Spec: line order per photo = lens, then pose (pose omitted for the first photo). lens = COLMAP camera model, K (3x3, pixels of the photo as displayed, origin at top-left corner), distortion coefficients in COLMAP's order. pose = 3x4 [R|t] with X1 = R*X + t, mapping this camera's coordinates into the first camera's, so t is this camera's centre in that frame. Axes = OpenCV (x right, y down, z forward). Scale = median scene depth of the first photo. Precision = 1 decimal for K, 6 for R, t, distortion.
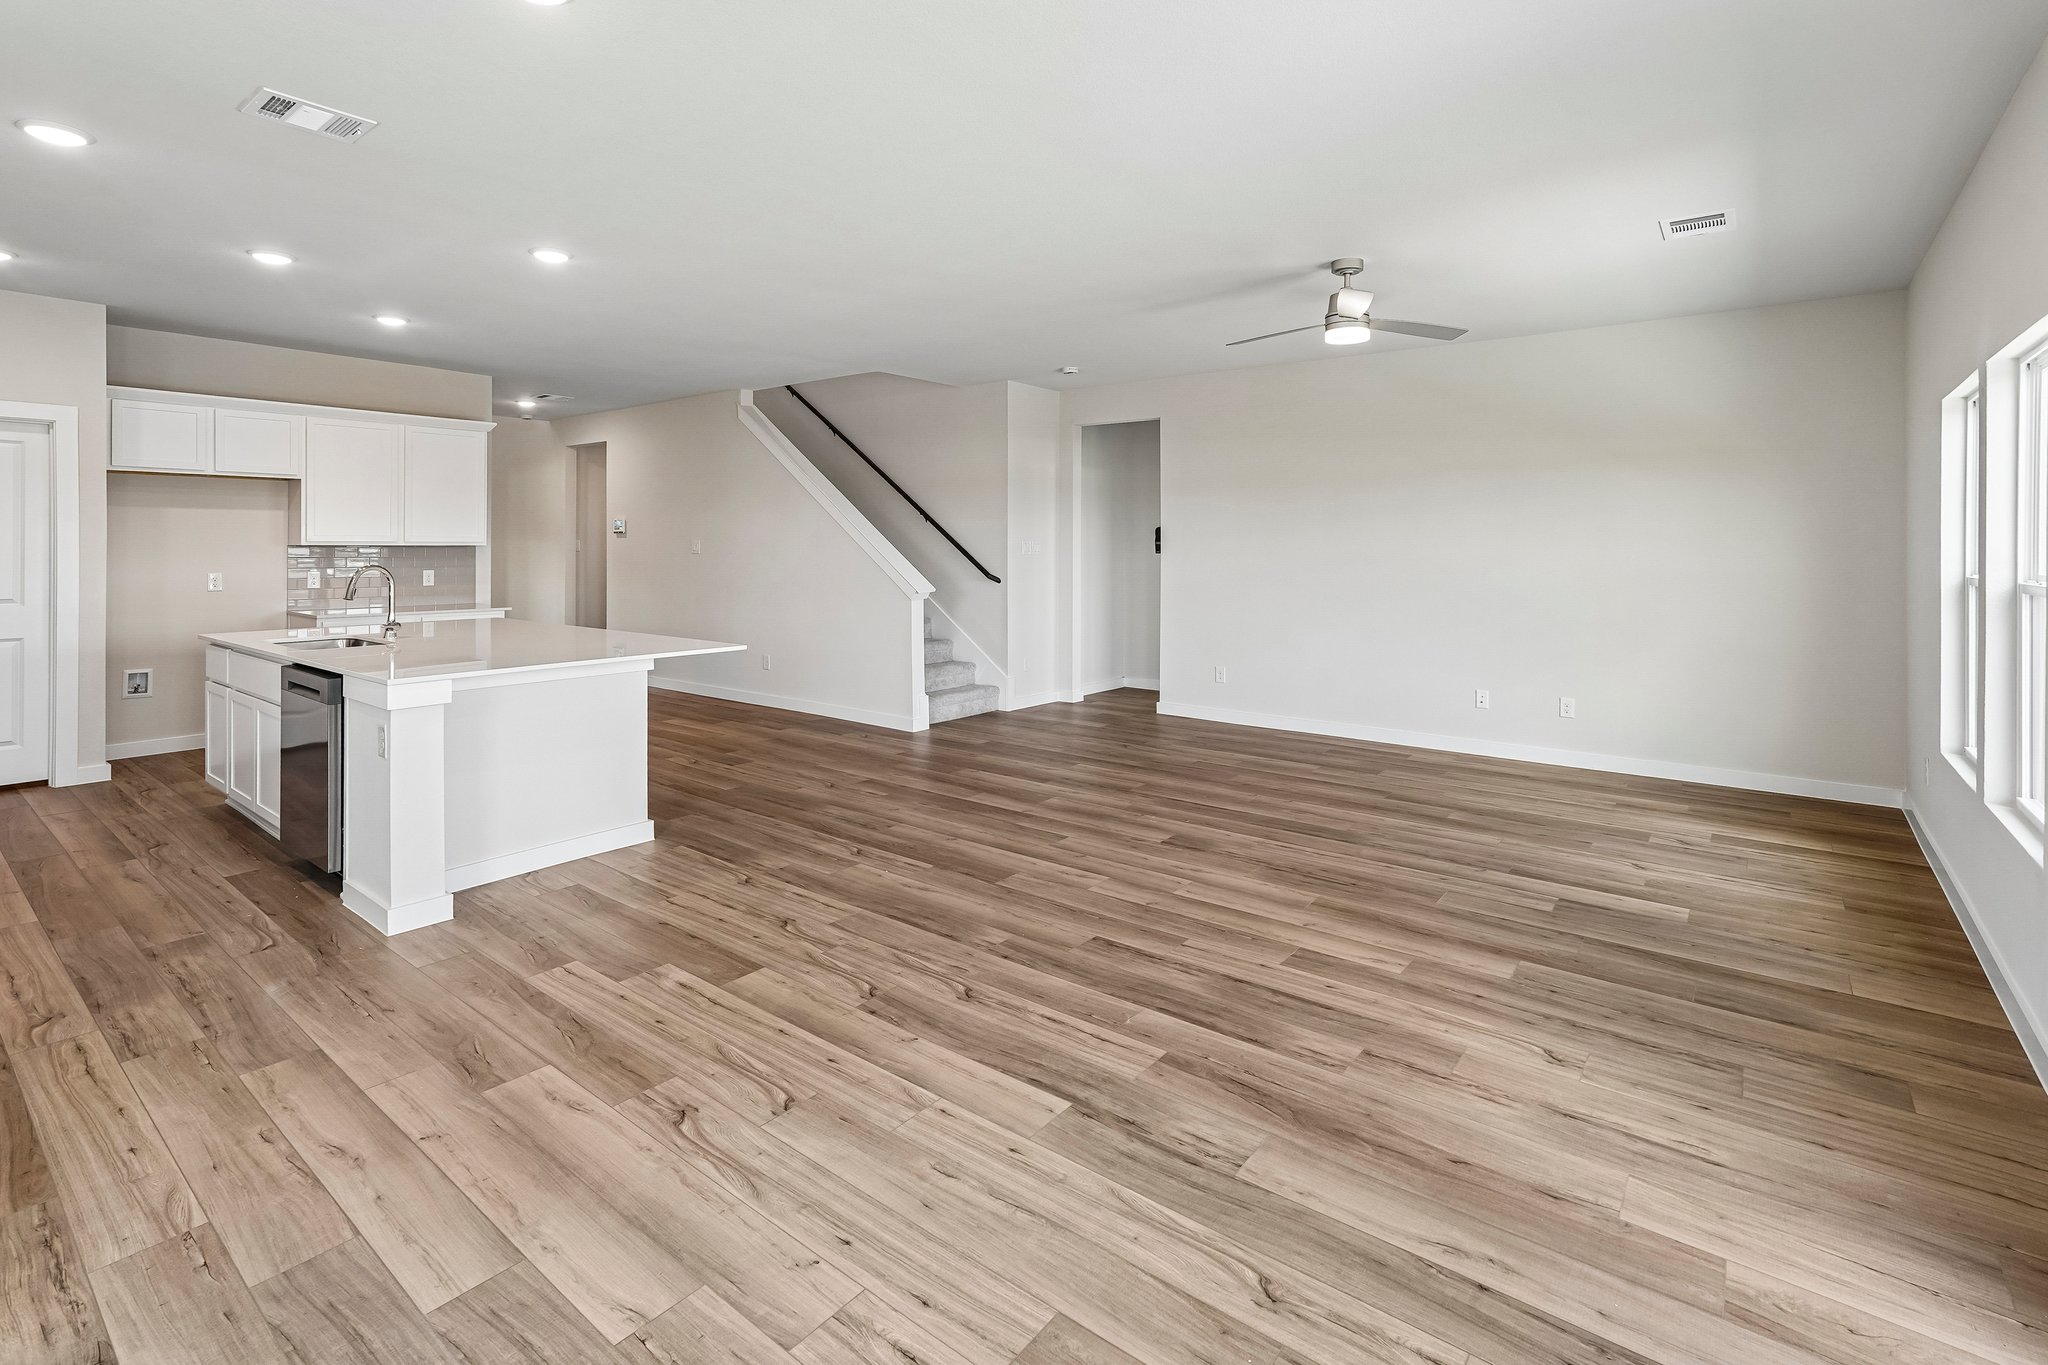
lens RADIAL K [[959.7, 0, 1002.4], [0, 959.7, 543.3], [0, 0, 1]] dist [-0.002008, -0.000021]
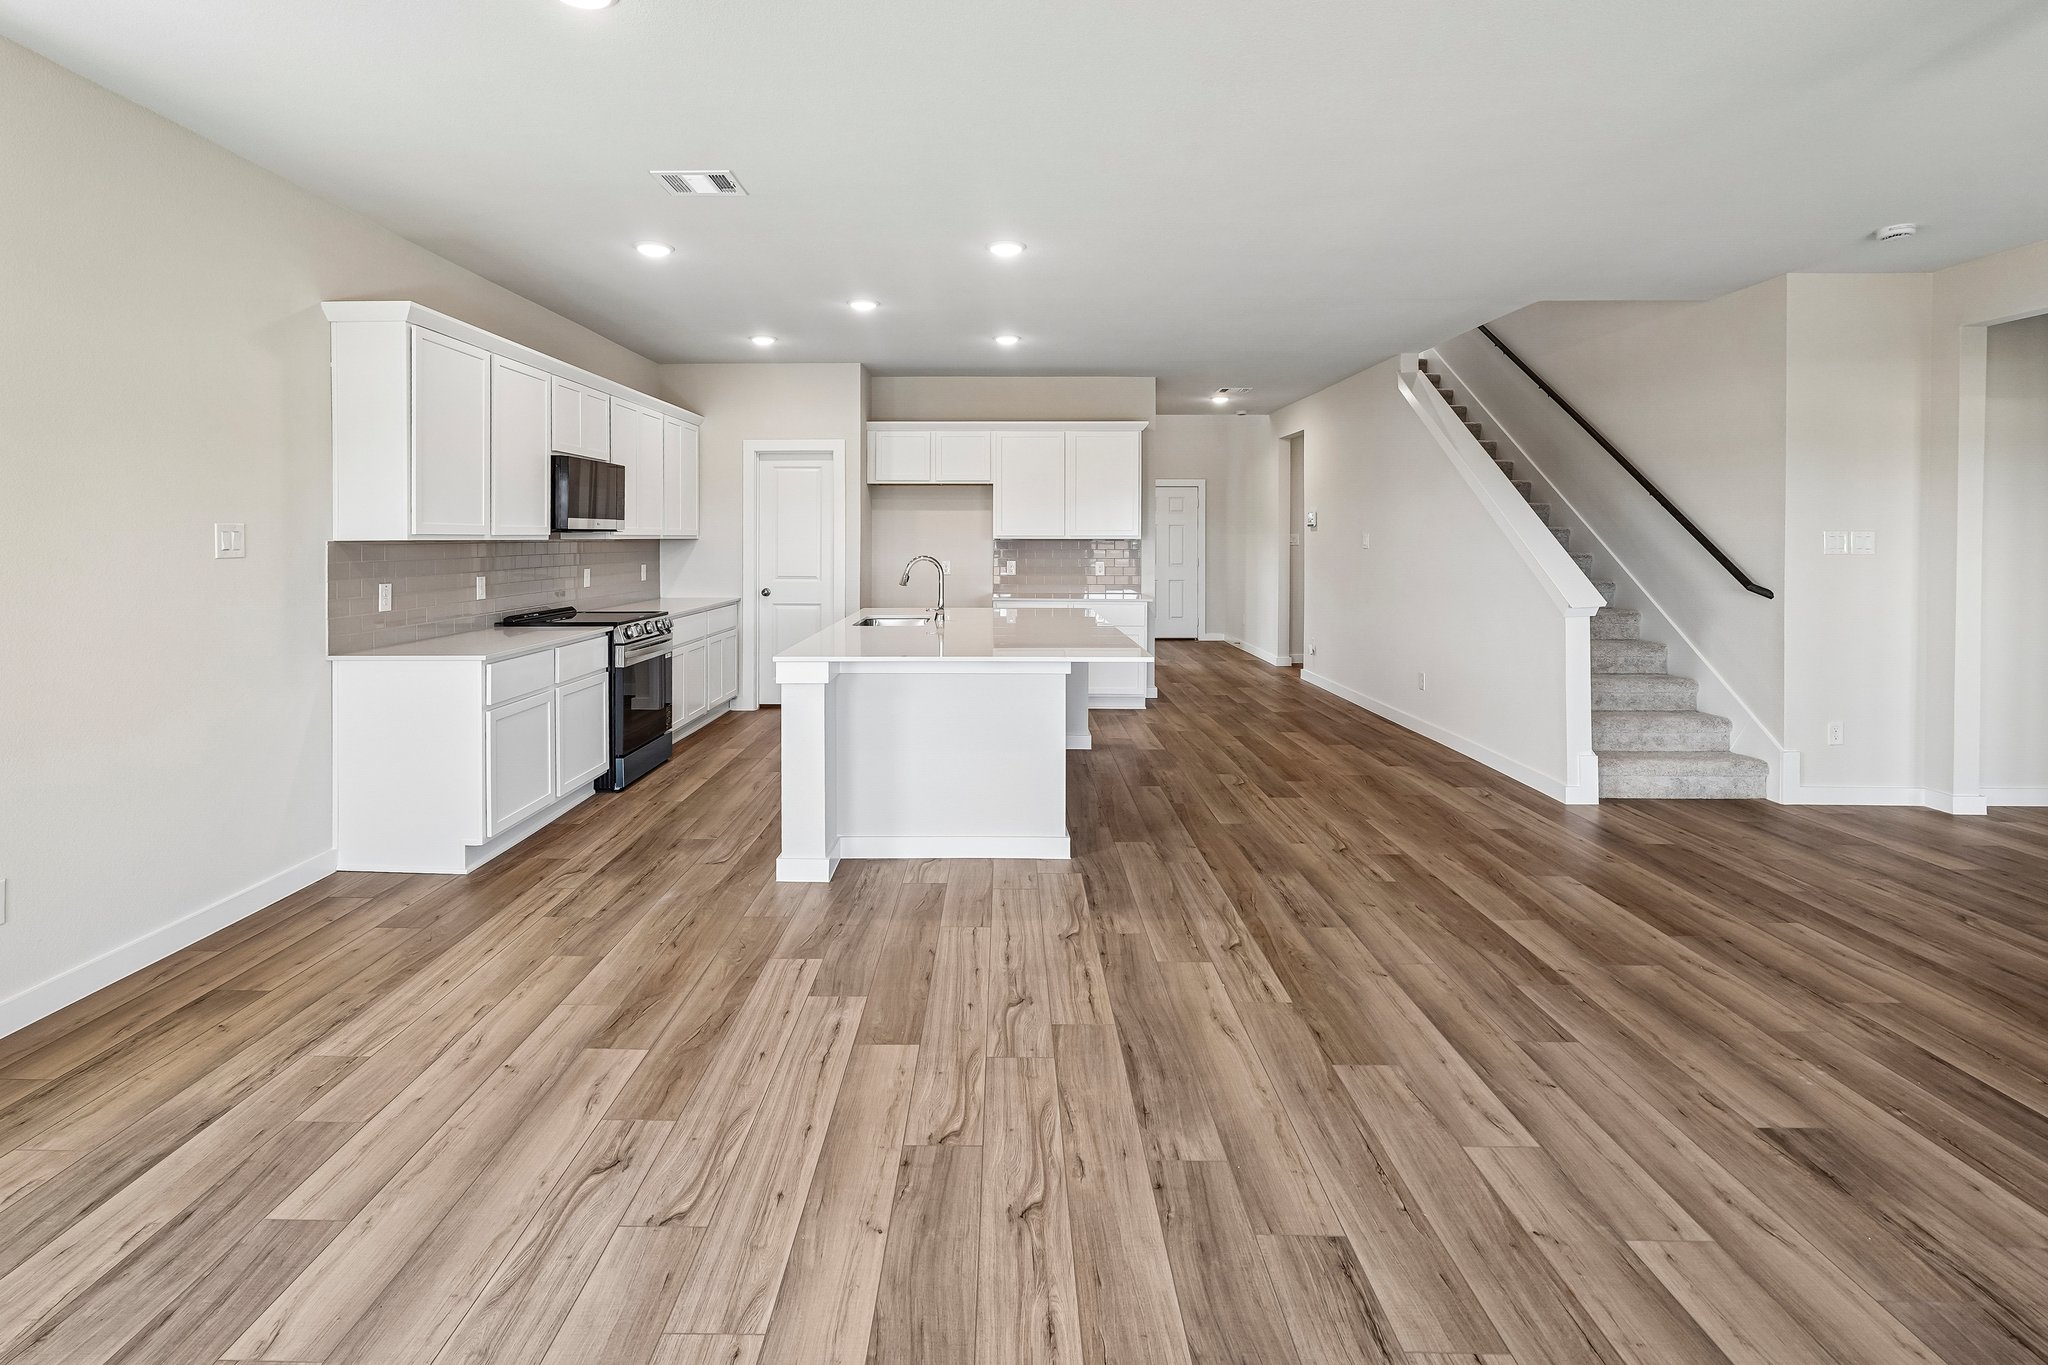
lens RADIAL K [[955.1, 0, 989.8], [0, 955.1, 552.4], [0, 0, 1]] dist [-0.010362, 0.004712]
pose [[0.617709, 0.009889, -0.786345, 0.294379], [0.001593, 0.999903, 0.013827, 0.003290], [0.786405, -0.009794, 0.617633, 0.368263]]
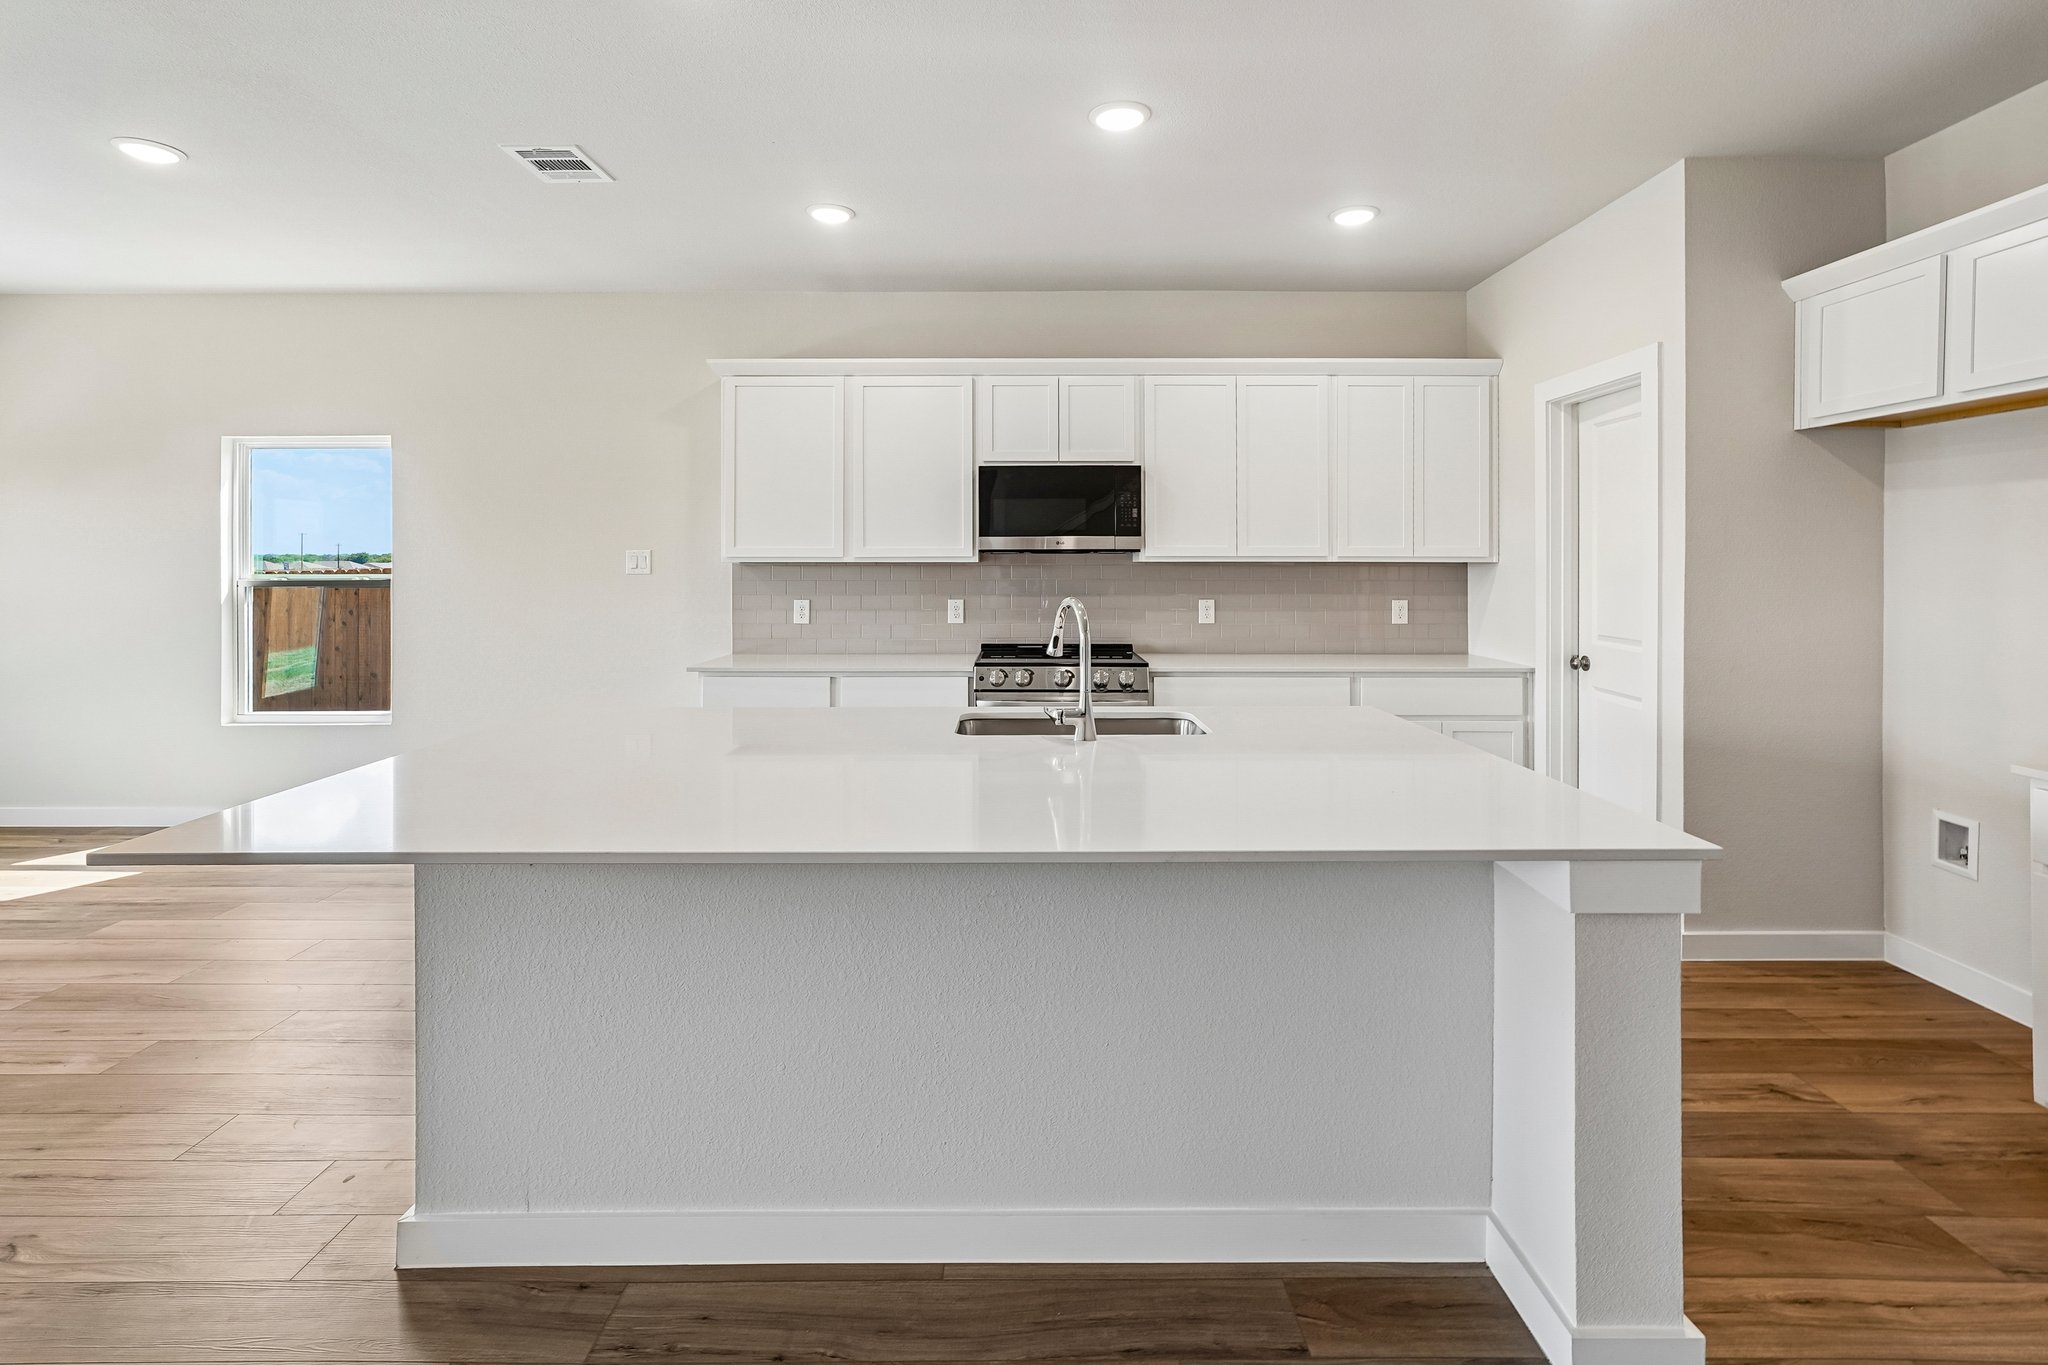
lens RADIAL K [[951.6, 0, 1010.7], [0, 951.6, 553.5], [0, 0, 1]] dist [-0.001685, 0.001091]
pose [[-0.776343, -0.006905, -0.630273, -0.293183], [-0.001391, 0.999956, -0.009241, 0.003183], [0.630310, -0.006298, -0.776318, 1.436243]]
